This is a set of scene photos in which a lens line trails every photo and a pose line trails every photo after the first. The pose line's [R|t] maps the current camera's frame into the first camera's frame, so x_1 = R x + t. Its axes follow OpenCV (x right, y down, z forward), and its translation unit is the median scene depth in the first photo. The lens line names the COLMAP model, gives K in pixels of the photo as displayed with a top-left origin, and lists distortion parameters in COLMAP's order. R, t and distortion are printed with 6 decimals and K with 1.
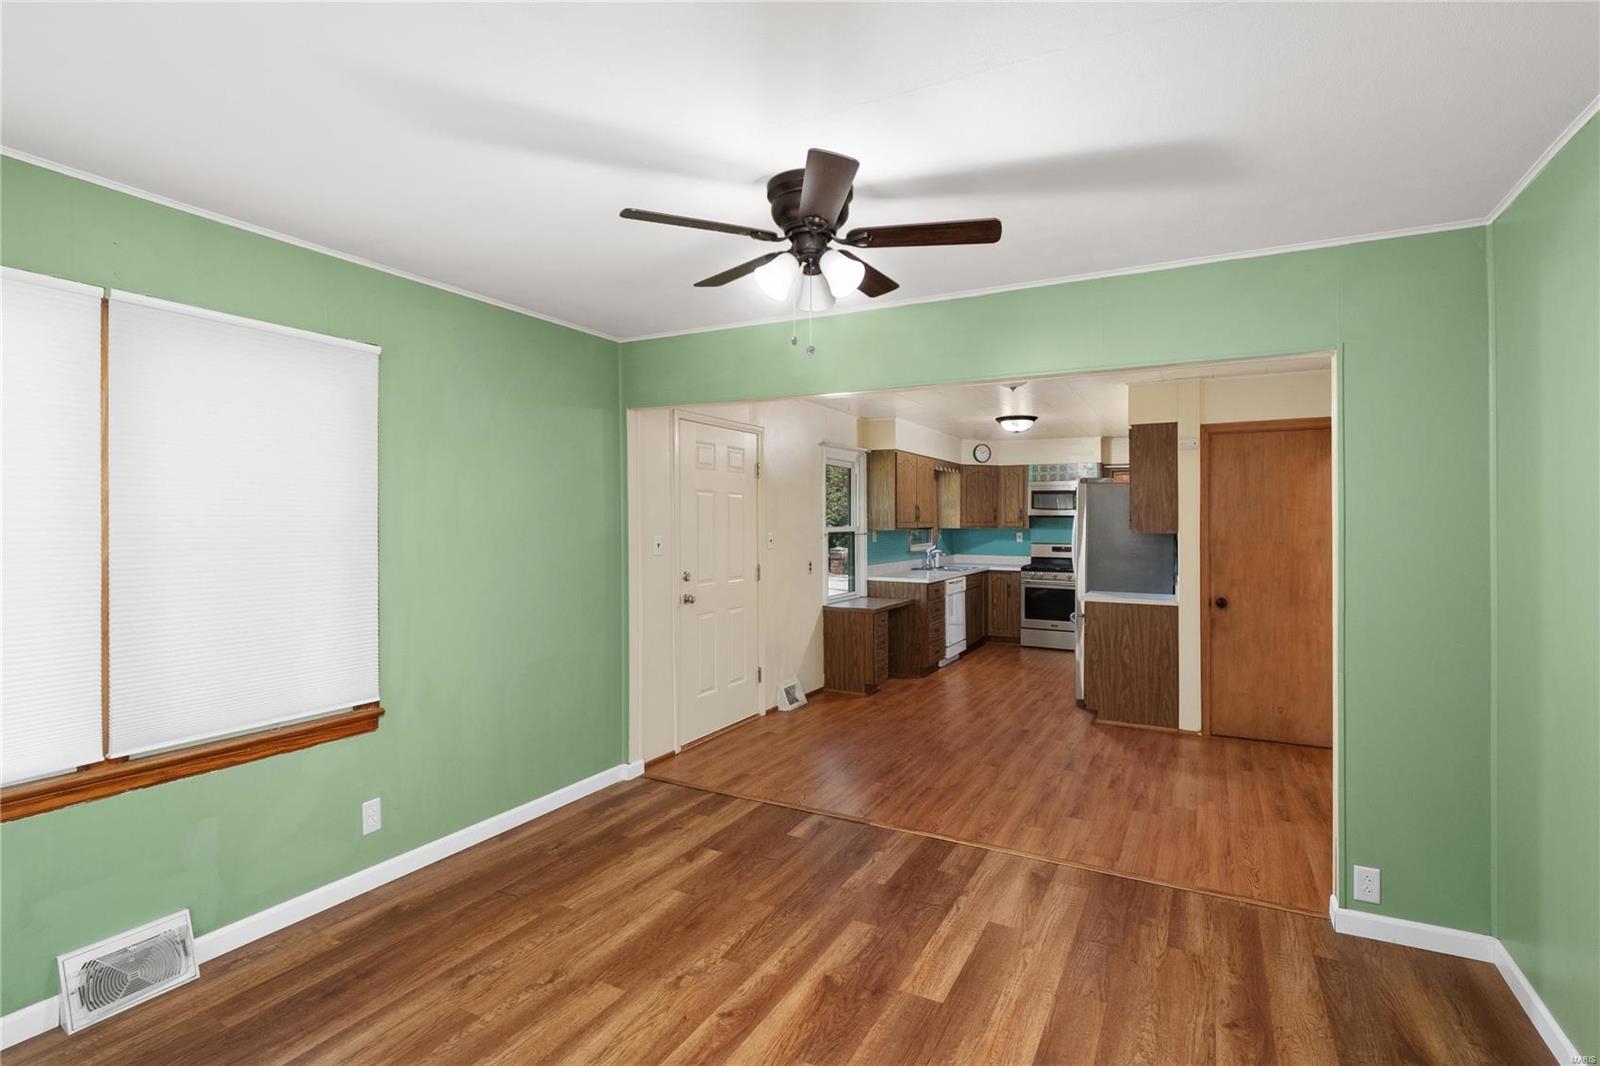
lens RADIAL K [[762.8, 0, 795.1], [0, 762.8, 508.5], [0, 0, 1]] dist [-0.006245, -0.001286]
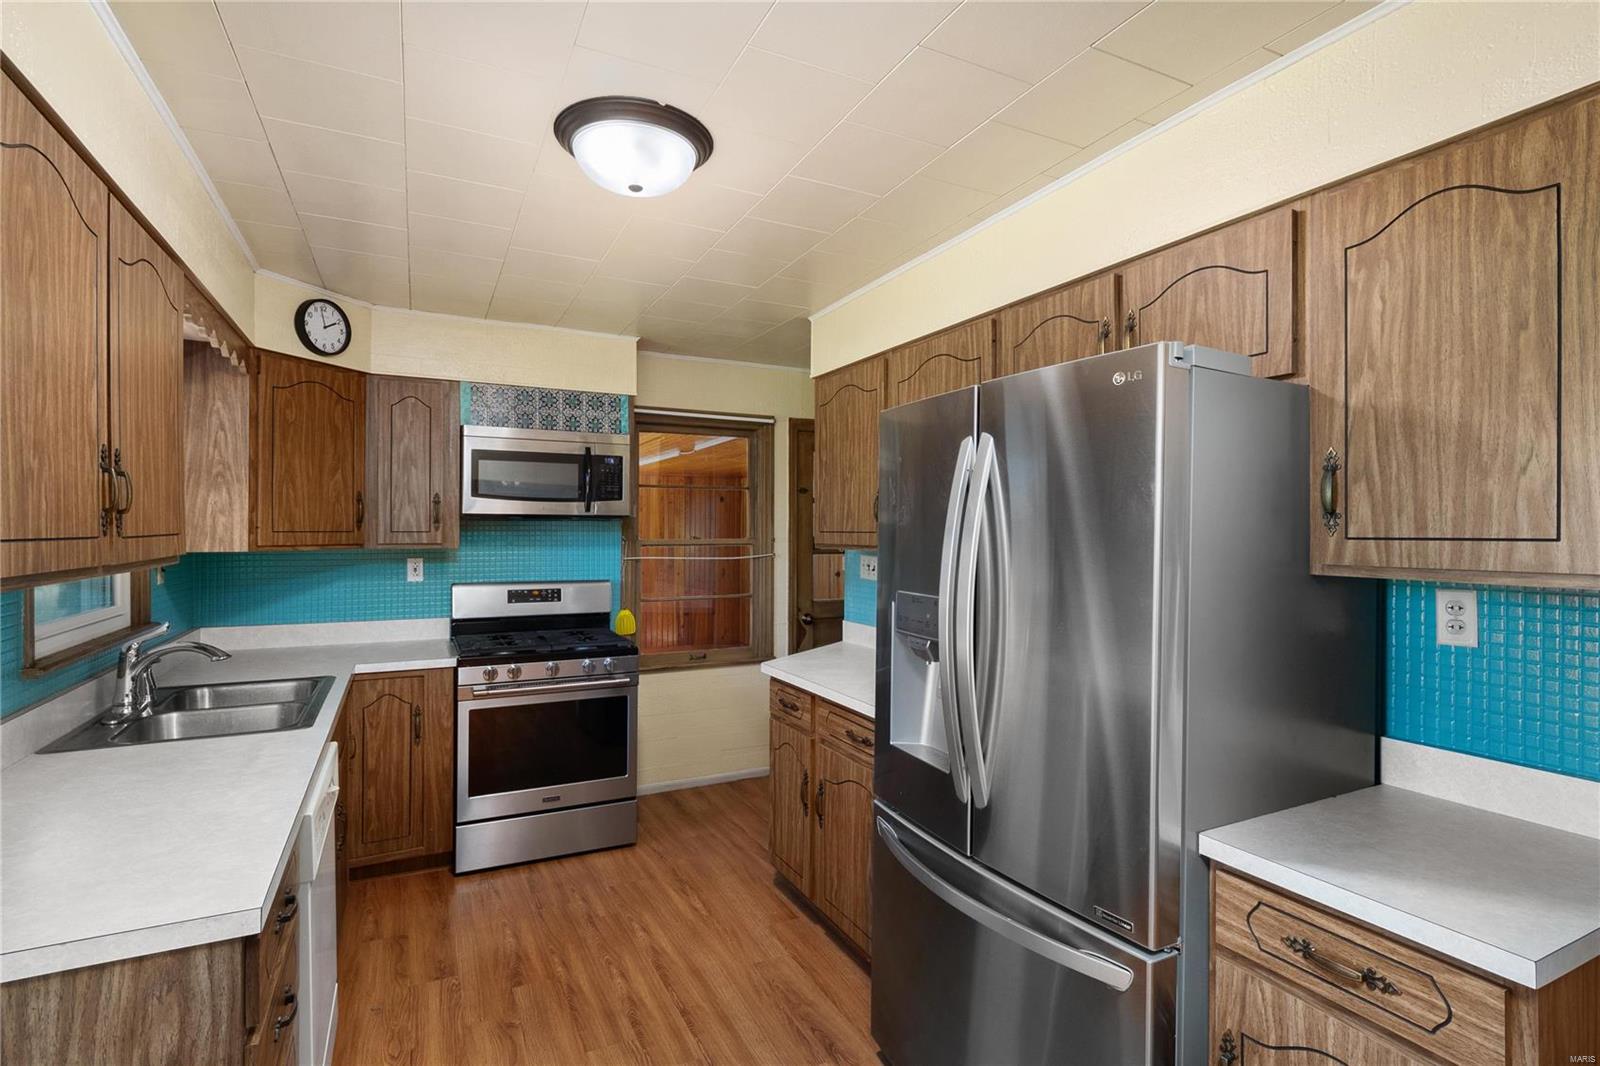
lens RADIAL K [[782.9, 0, 800.0], [0, 782.9, 533.0], [0, 0, 1]] dist [-0.001518, -0.000164]
pose [[0.570201, -0.005642, 0.821486, 0.081283], [-0.012775, 0.999795, 0.015734, 0.010577], [-0.821406, -0.019466, 0.570011, 0.632593]]
